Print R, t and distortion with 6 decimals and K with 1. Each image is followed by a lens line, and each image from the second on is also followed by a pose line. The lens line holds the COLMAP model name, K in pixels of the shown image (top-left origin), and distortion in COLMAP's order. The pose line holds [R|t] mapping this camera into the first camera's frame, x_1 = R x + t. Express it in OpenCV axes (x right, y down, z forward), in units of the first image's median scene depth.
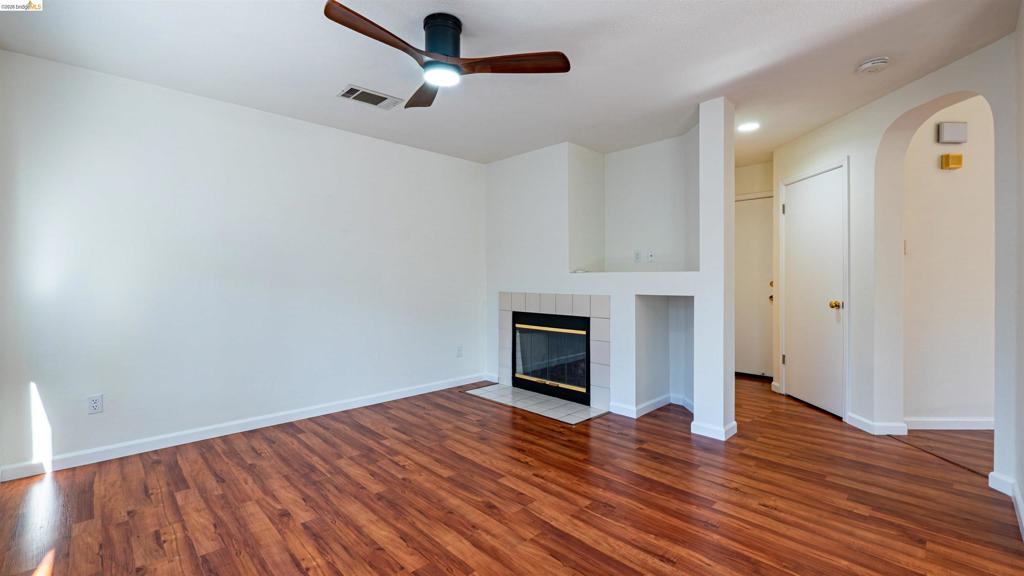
lens RADIAL K [[435.2, 0, 507.4], [0, 435.2, 280.4], [0, 0, 1]] dist [-0.008059, -0.000592]
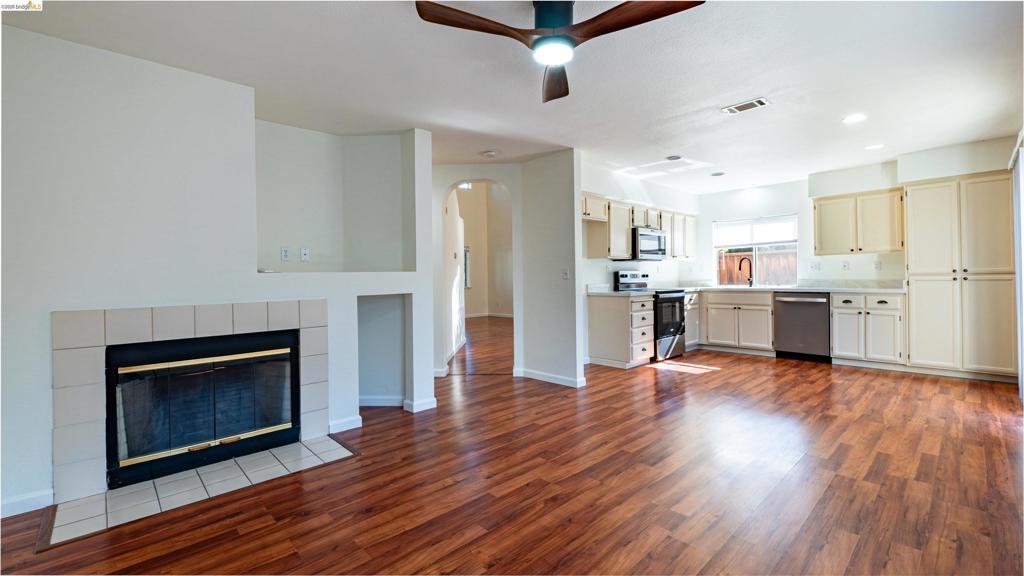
lens RADIAL K [[435.2, 0, 507.4], [0, 435.2, 280.4], [0, 0, 1]] dist [-0.008059, -0.000592]
pose [[0.008869, -0.011686, 0.999892, -0.723011], [0.018357, 0.999765, 0.011522, -0.006397], [-0.999792, 0.018253, 0.009081, 0.745143]]
